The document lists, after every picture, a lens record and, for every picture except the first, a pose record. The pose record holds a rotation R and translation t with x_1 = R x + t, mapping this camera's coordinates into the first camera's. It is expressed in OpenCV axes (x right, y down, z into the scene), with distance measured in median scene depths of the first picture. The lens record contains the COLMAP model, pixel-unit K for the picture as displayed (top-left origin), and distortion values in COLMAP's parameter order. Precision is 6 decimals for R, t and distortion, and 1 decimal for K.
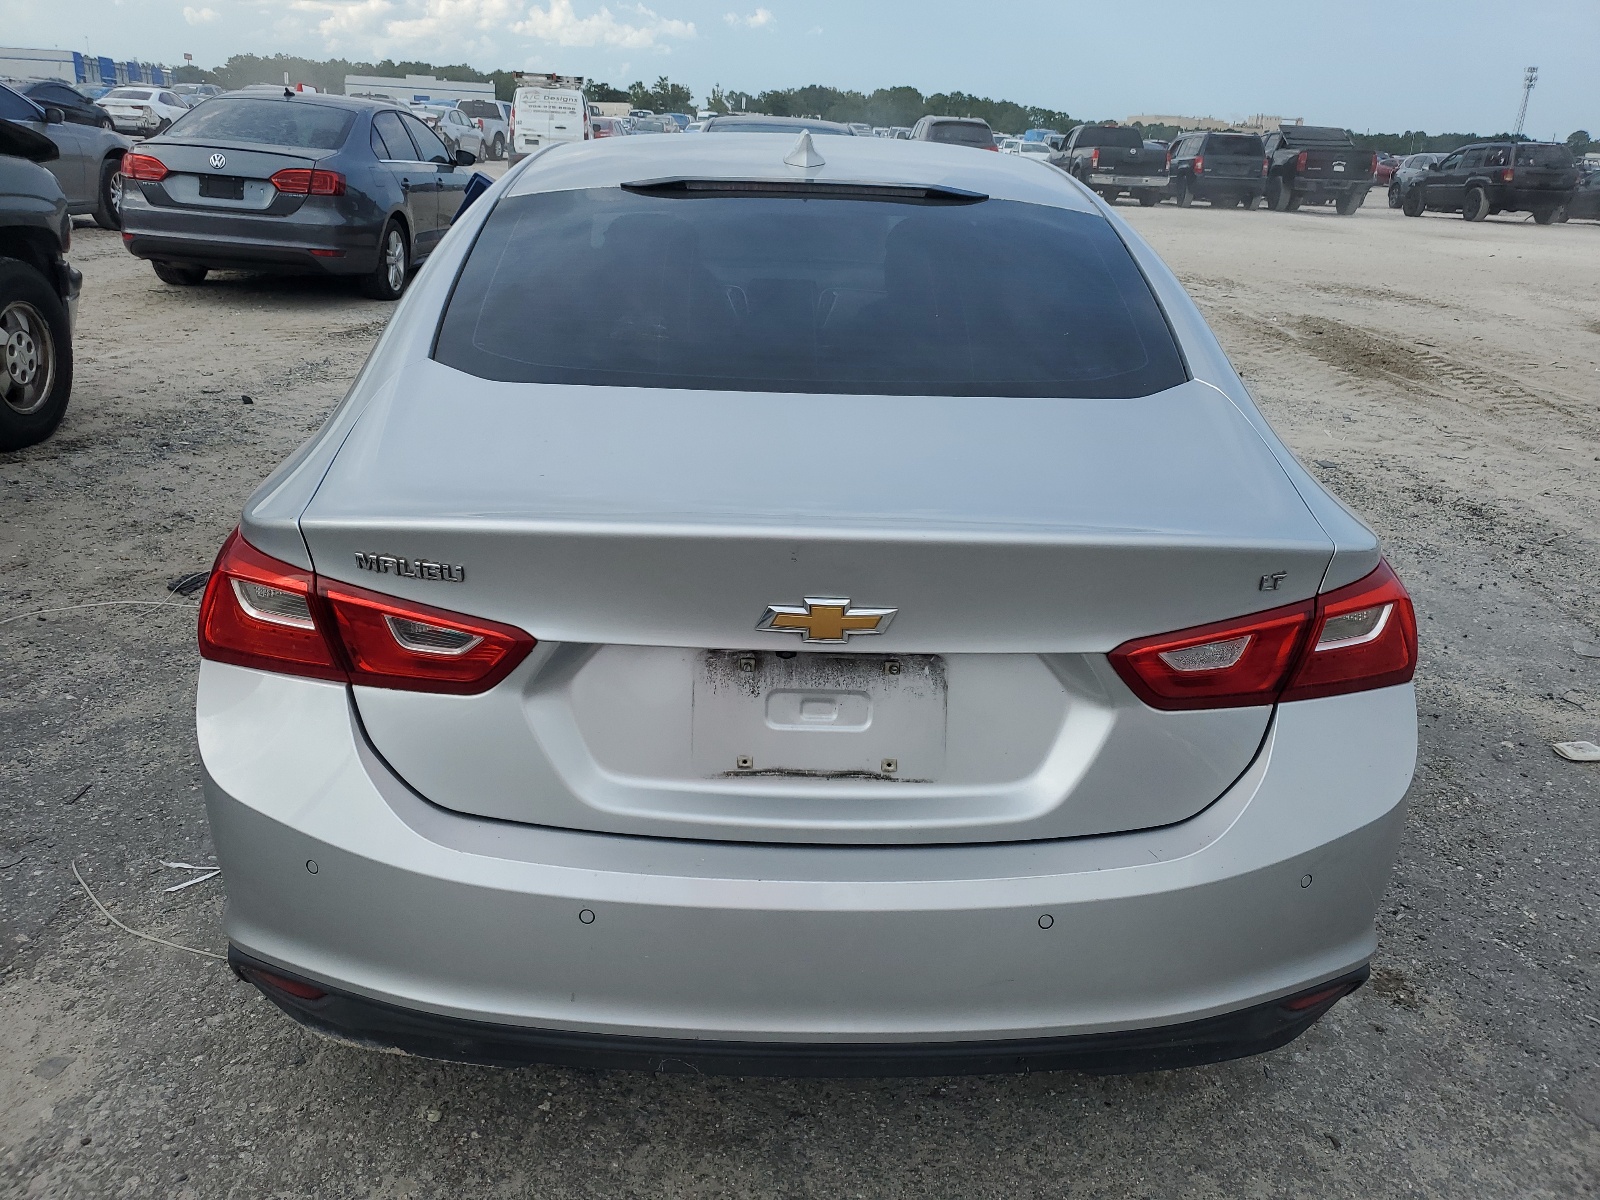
lens RADIAL K [[1257.0, 0, 778.2], [0, 1257.0, 602.0], [0, 0, 1]] dist [0.023473, 0.006388]
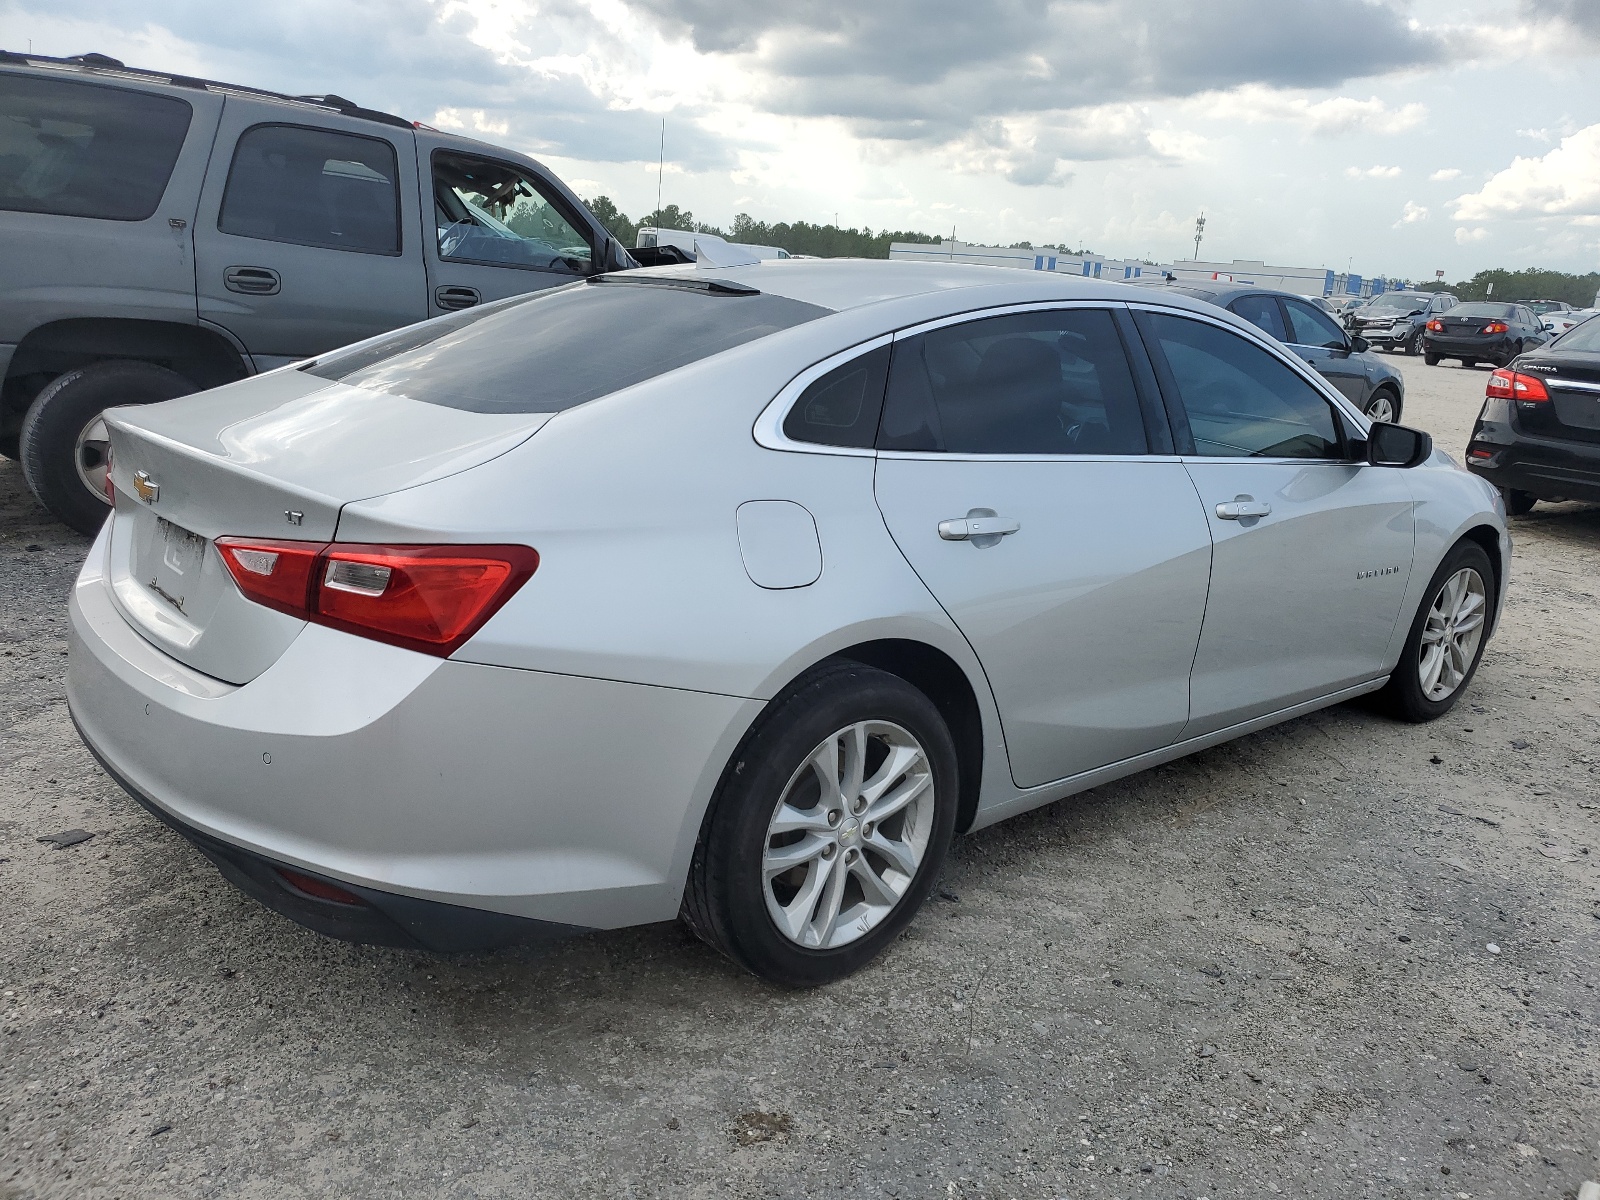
lens RADIAL K [[1257.0, 0, 778.2], [0, 1257.0, 602.0], [0, 0, 1]] dist [0.023473, 0.006388]
pose [[0.628843, 0.191991, -0.753456, 1.093993], [-0.304973, 0.952287, -0.011878, -0.044523], [0.715225, 0.237253, 0.657392, 0.327258]]
